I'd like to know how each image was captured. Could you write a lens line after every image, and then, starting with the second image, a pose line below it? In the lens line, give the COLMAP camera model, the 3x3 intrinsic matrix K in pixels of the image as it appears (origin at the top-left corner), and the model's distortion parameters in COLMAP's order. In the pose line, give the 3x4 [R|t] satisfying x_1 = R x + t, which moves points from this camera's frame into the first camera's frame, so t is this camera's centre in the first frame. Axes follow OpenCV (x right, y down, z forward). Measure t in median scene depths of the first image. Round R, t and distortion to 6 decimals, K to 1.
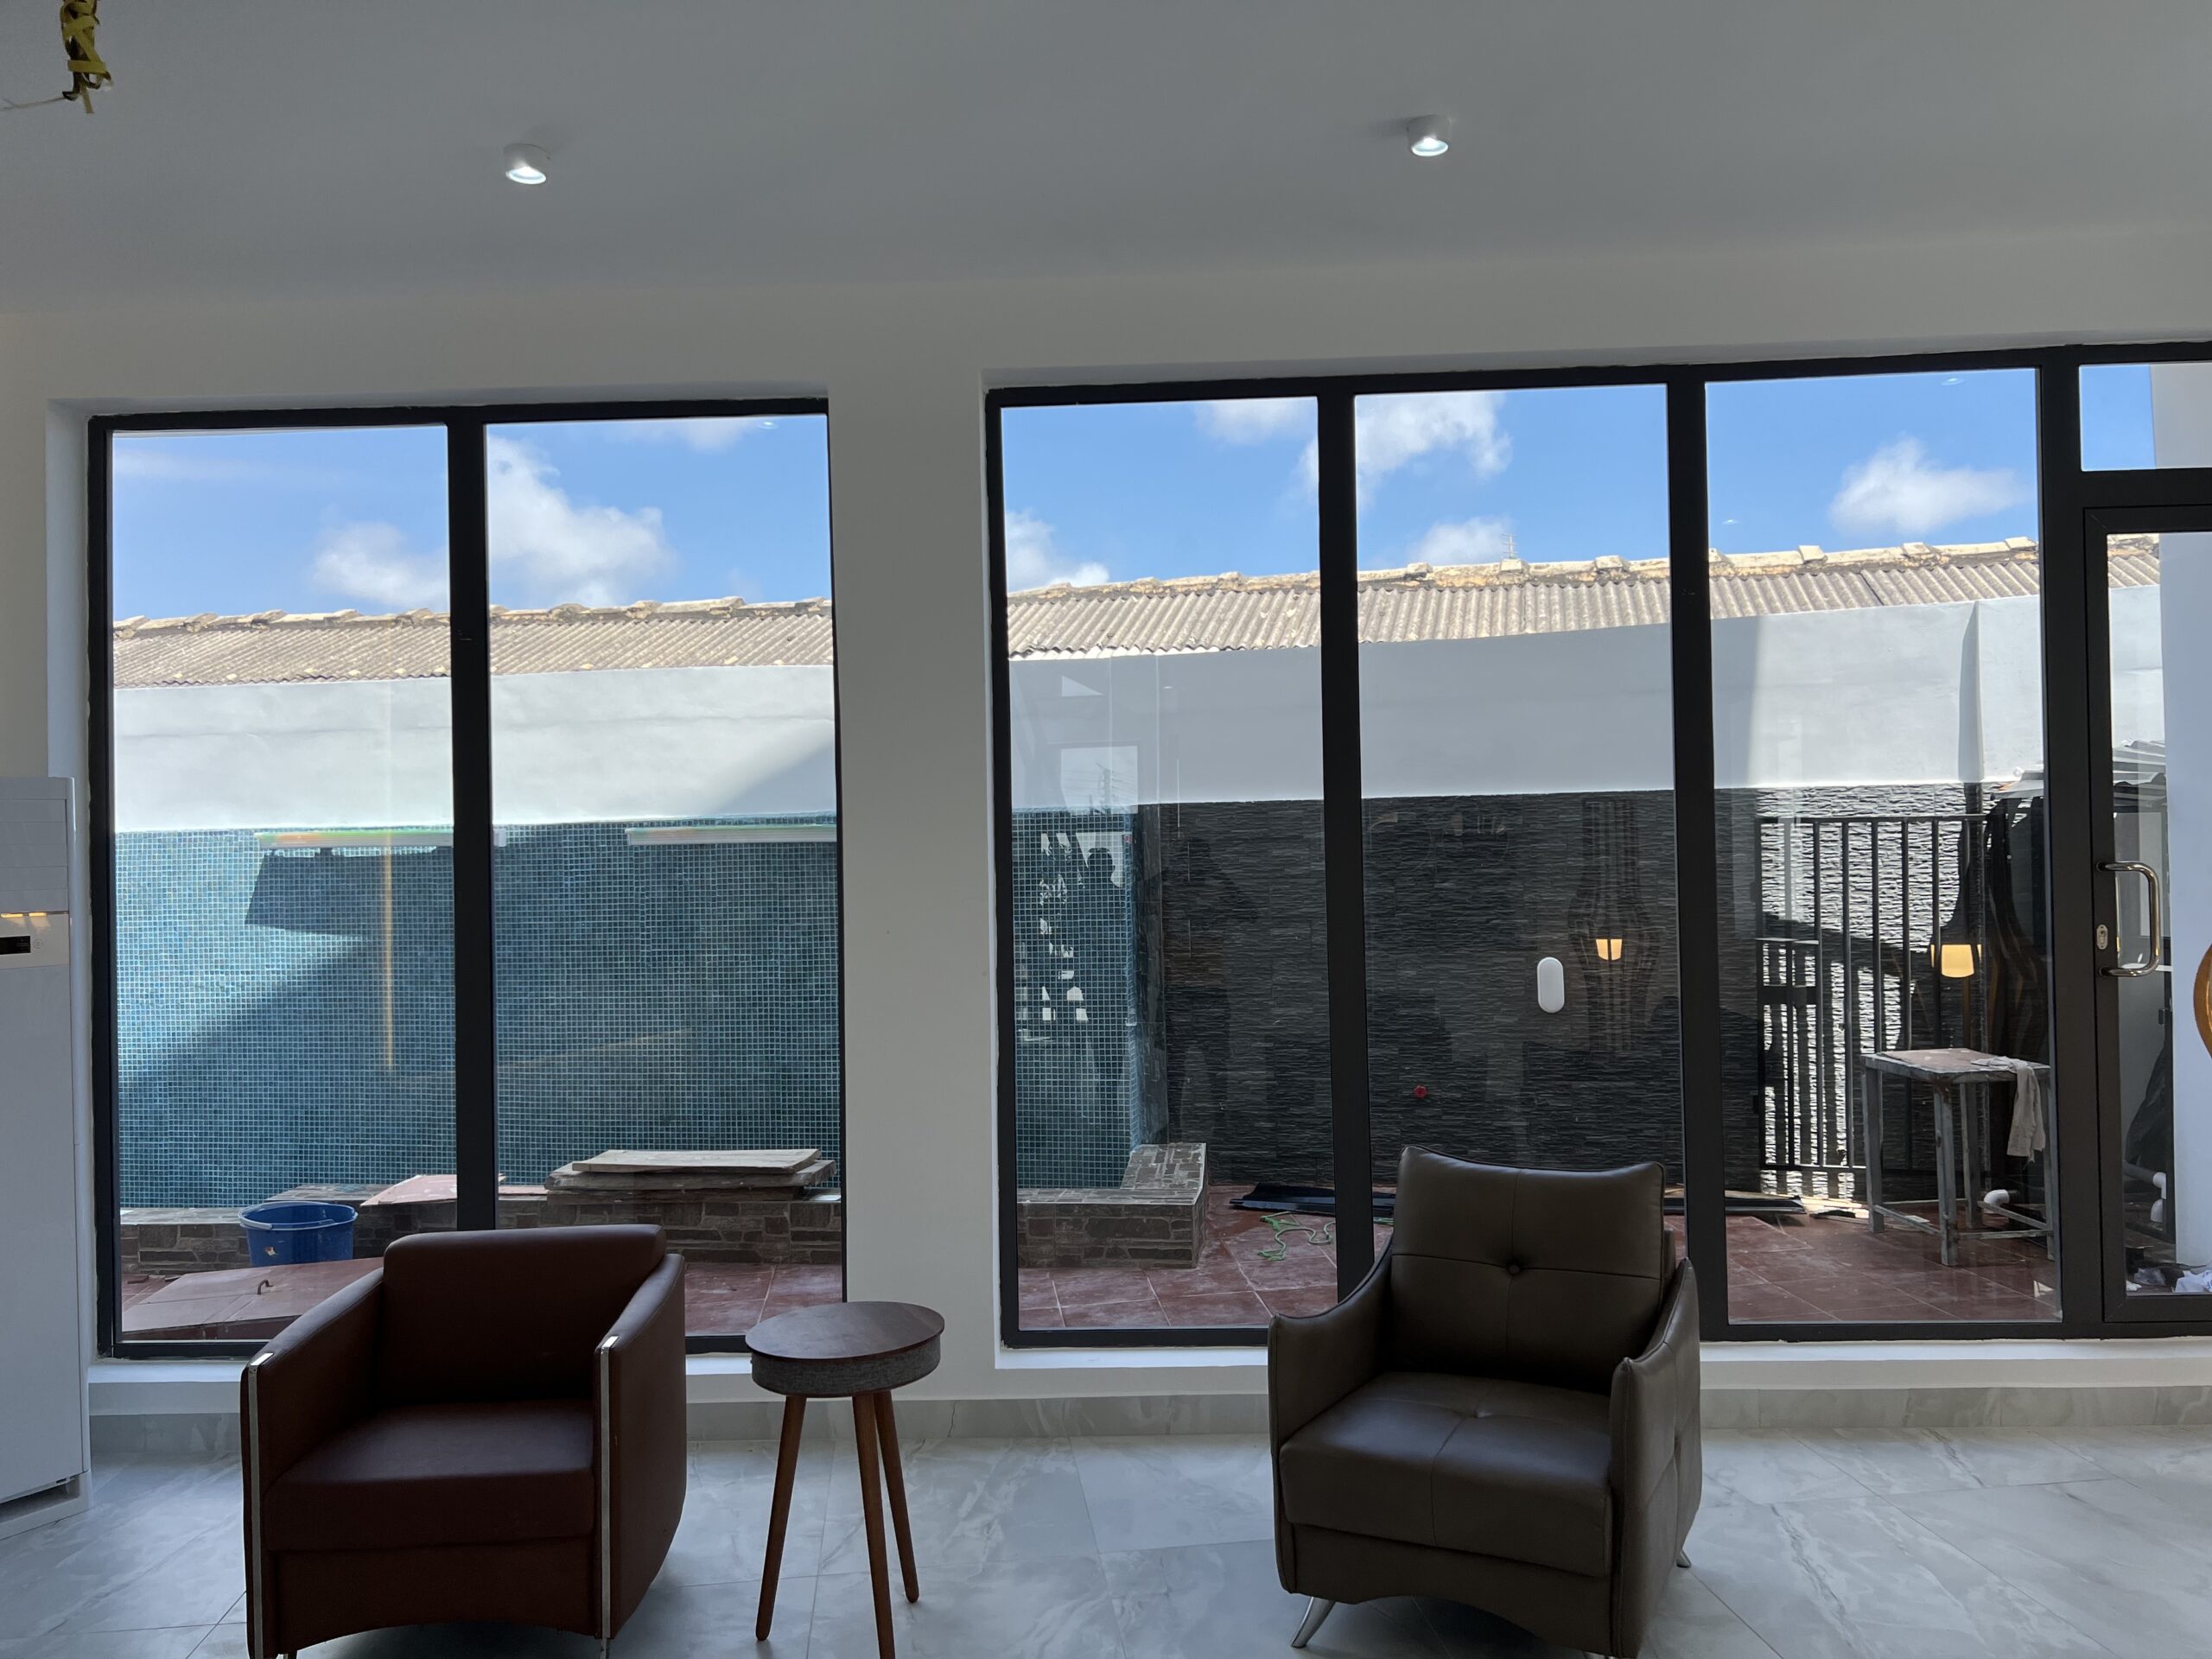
lens RADIAL K [[1665.7, 0, 1112.6], [0, 1665.7, 847.8], [0, 0, 1]] dist [0.055968, -0.059012]
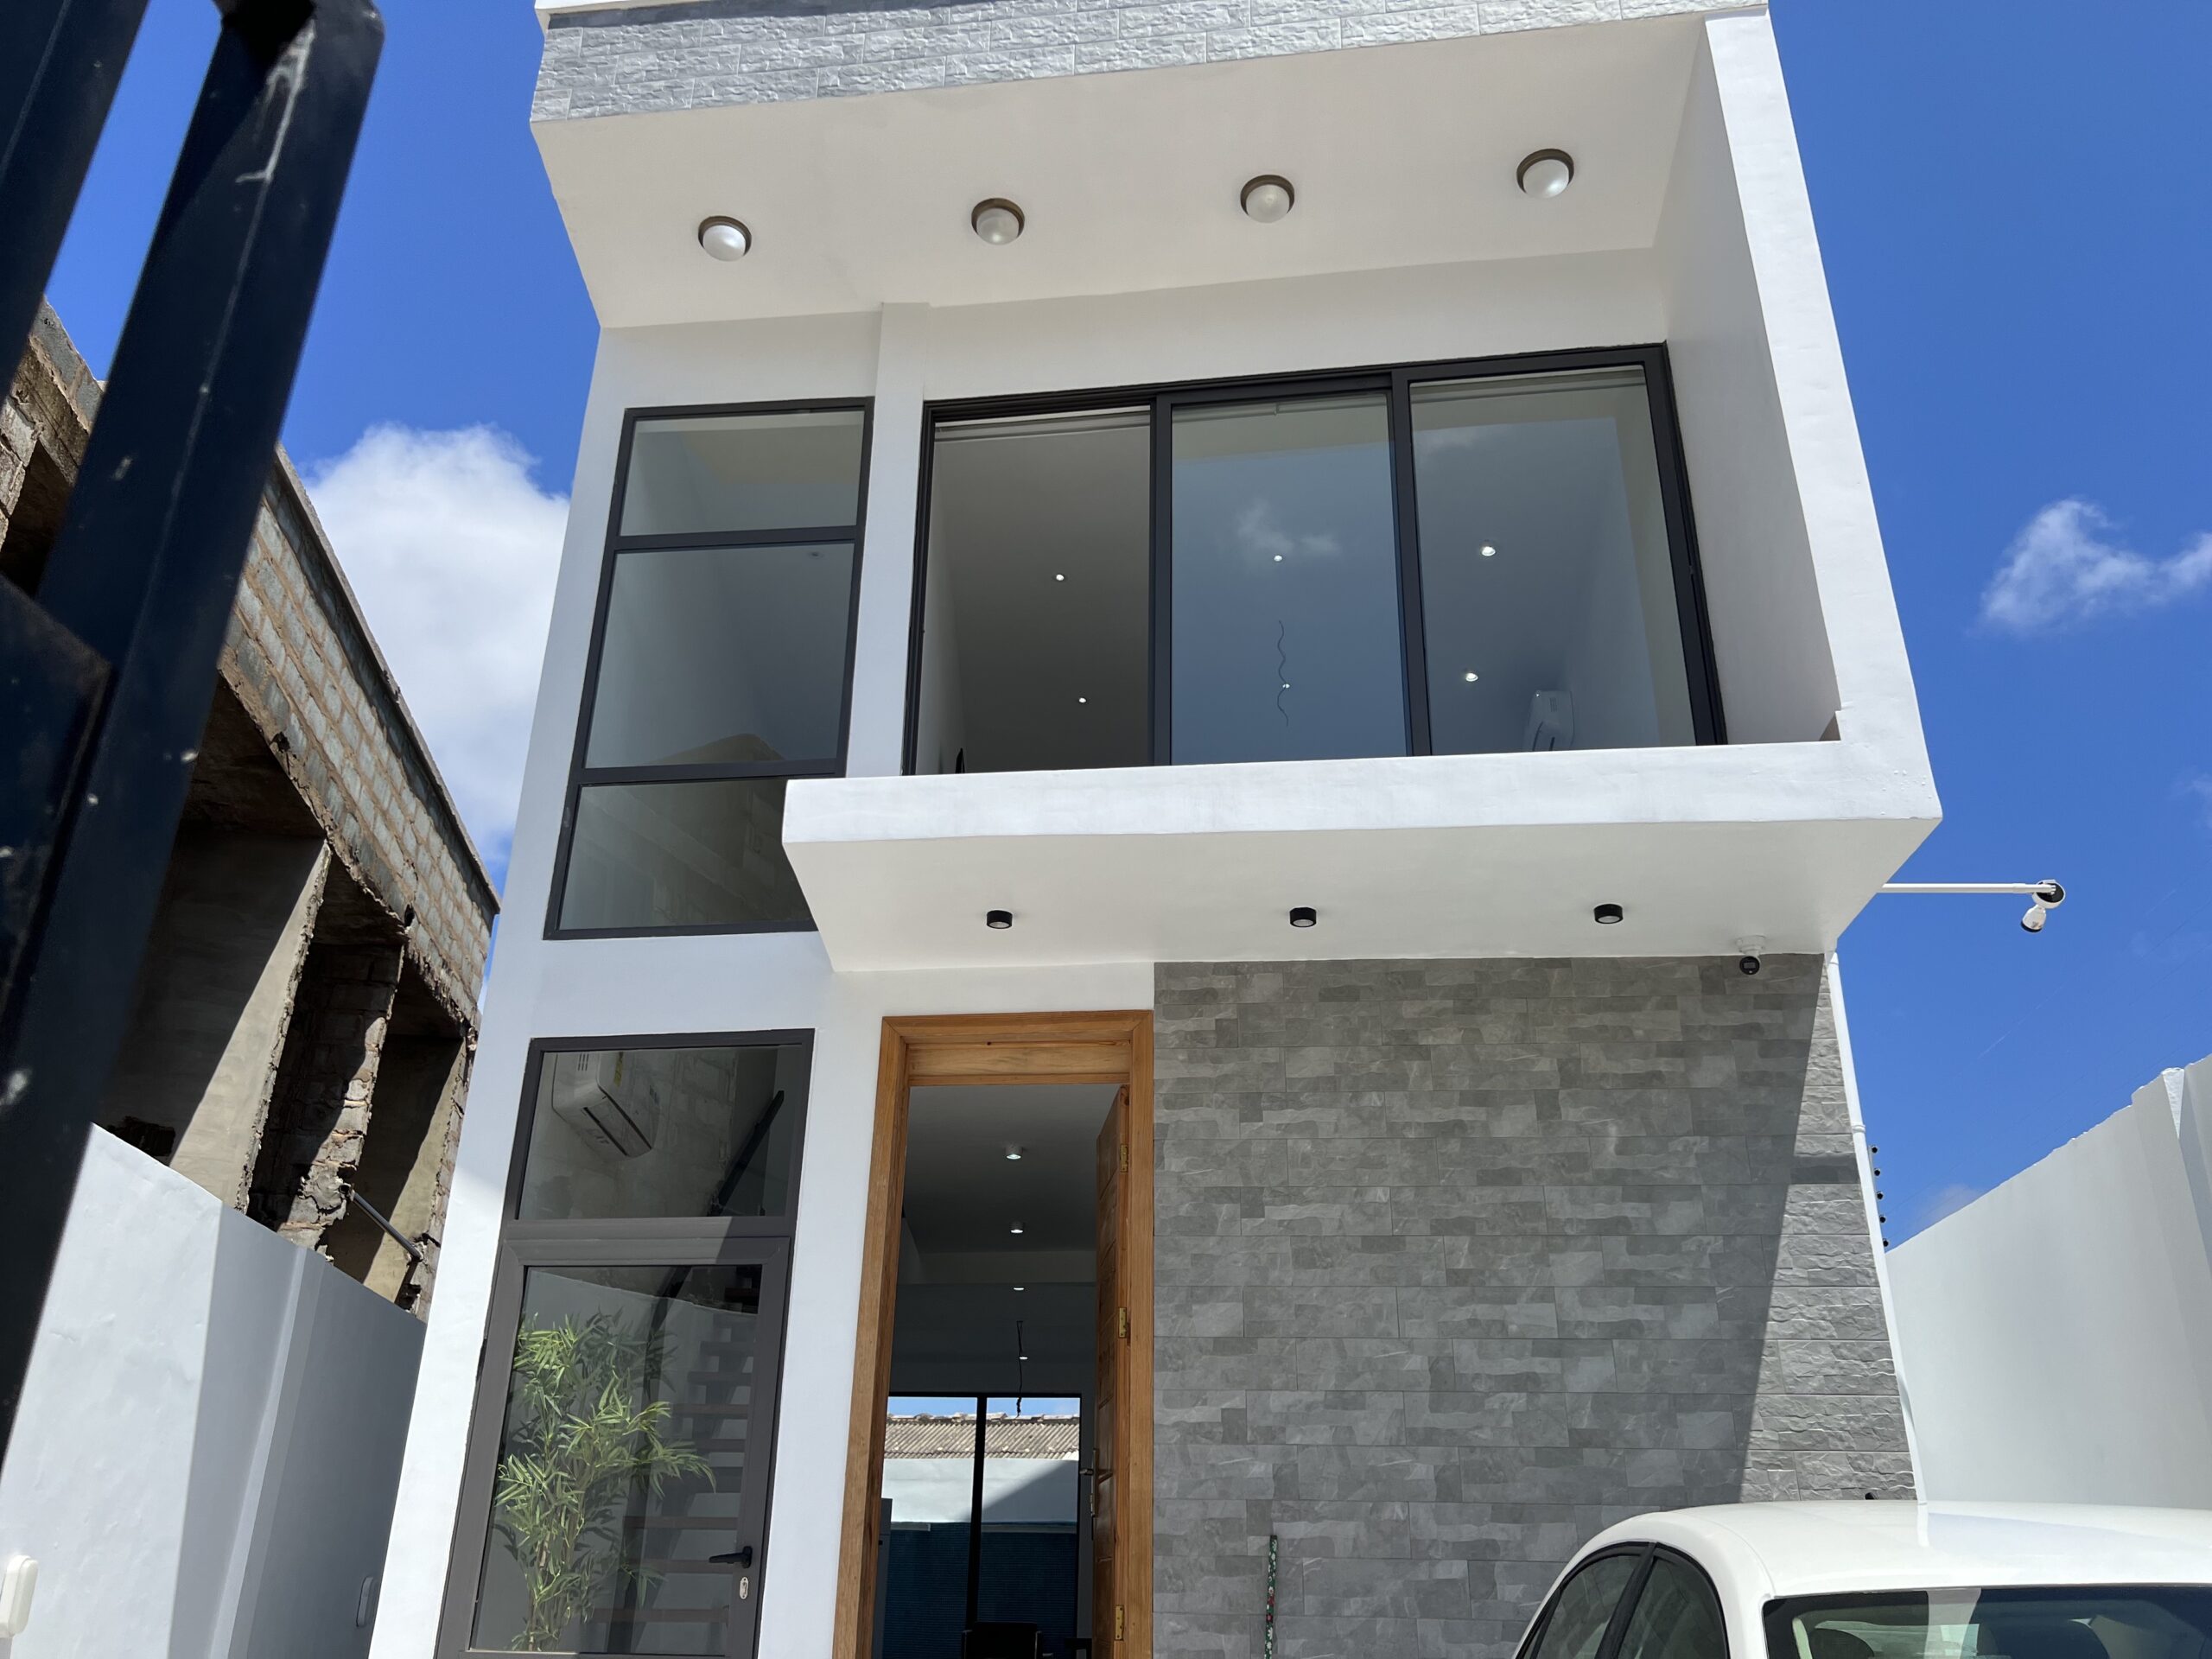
lens RADIAL K [[1665.7, 0, 1108.2], [0, 1665.7, 803.7], [0, 0, 1]] dist [0.055968, -0.059012]
pose [[0.996444, 0.002462, -0.084218, 0.122405], [-0.038605, 0.901813, -0.430399, 0.091577], [0.074889, 0.432120, 0.898701, -1.793813]]
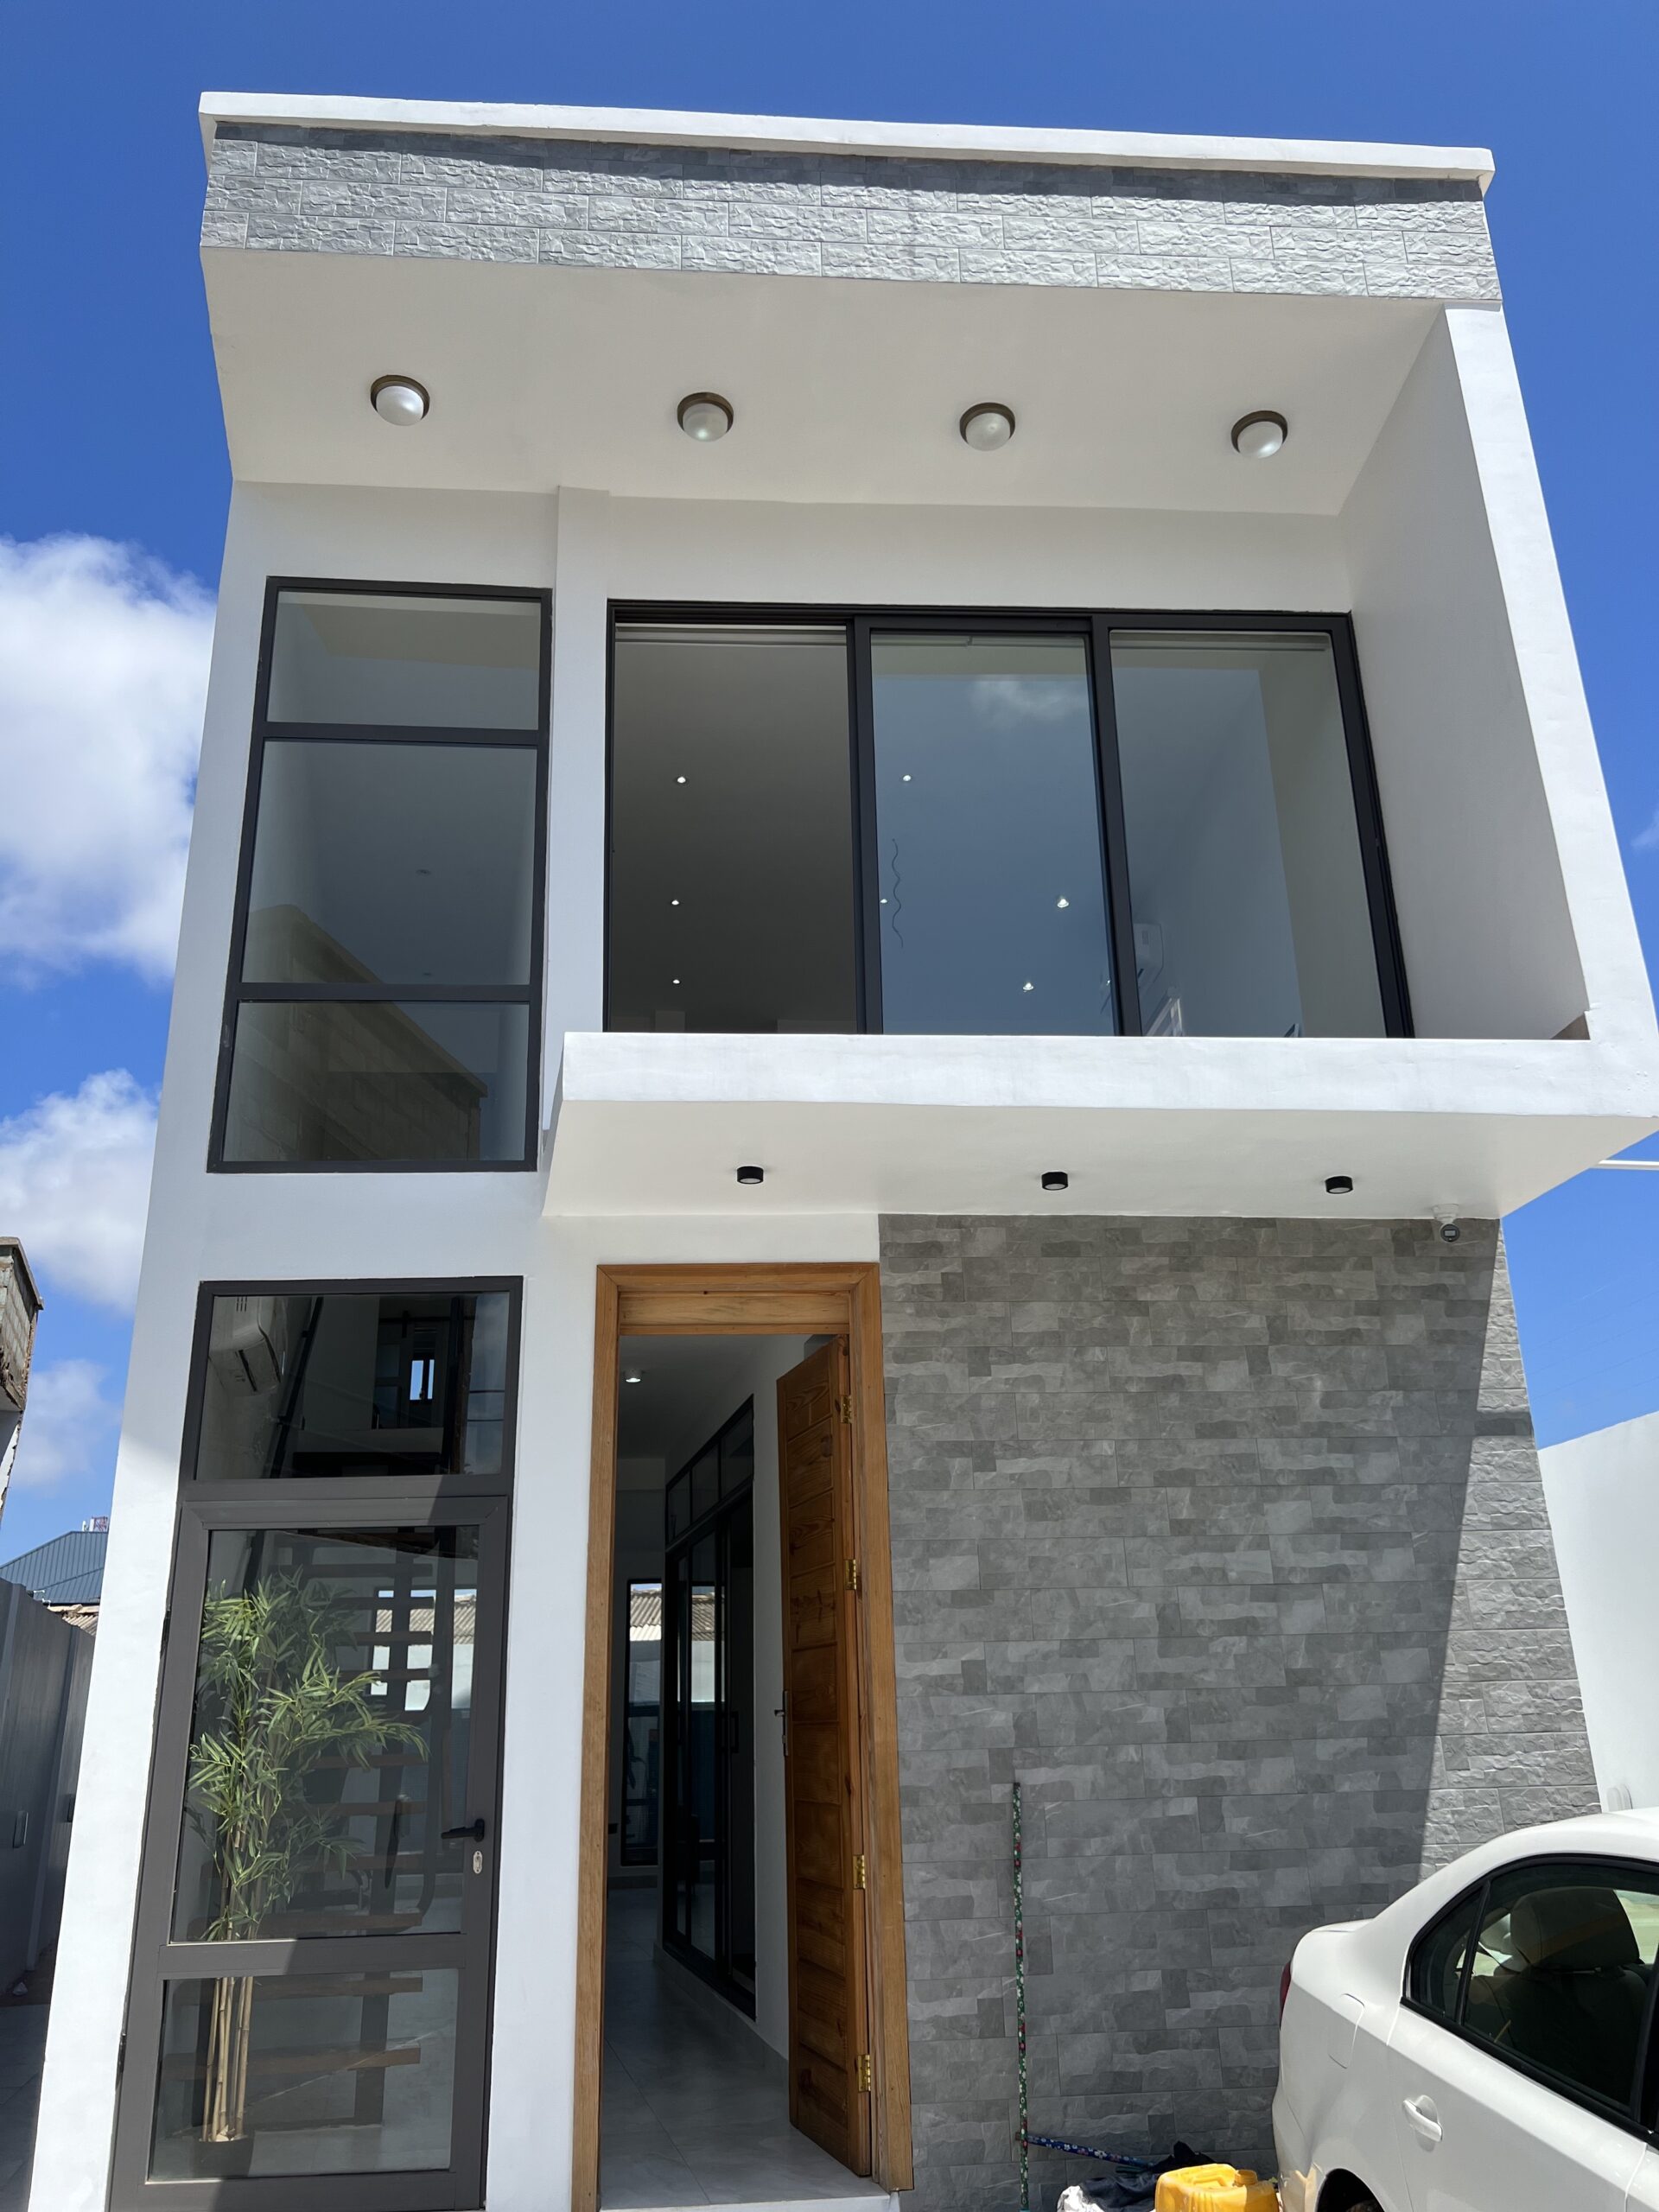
lens RADIAL K [[1665.7, 0, 861.1], [0, 1665.7, 1078.7], [0, 0, 1]] dist [0.055968, -0.059012]
pose [[0.991593, 0.041042, 0.122714, -0.068811], [0.007379, 0.928886, -0.370292, 0.038797], [-0.129185, 0.368084, 0.920774, -1.793521]]
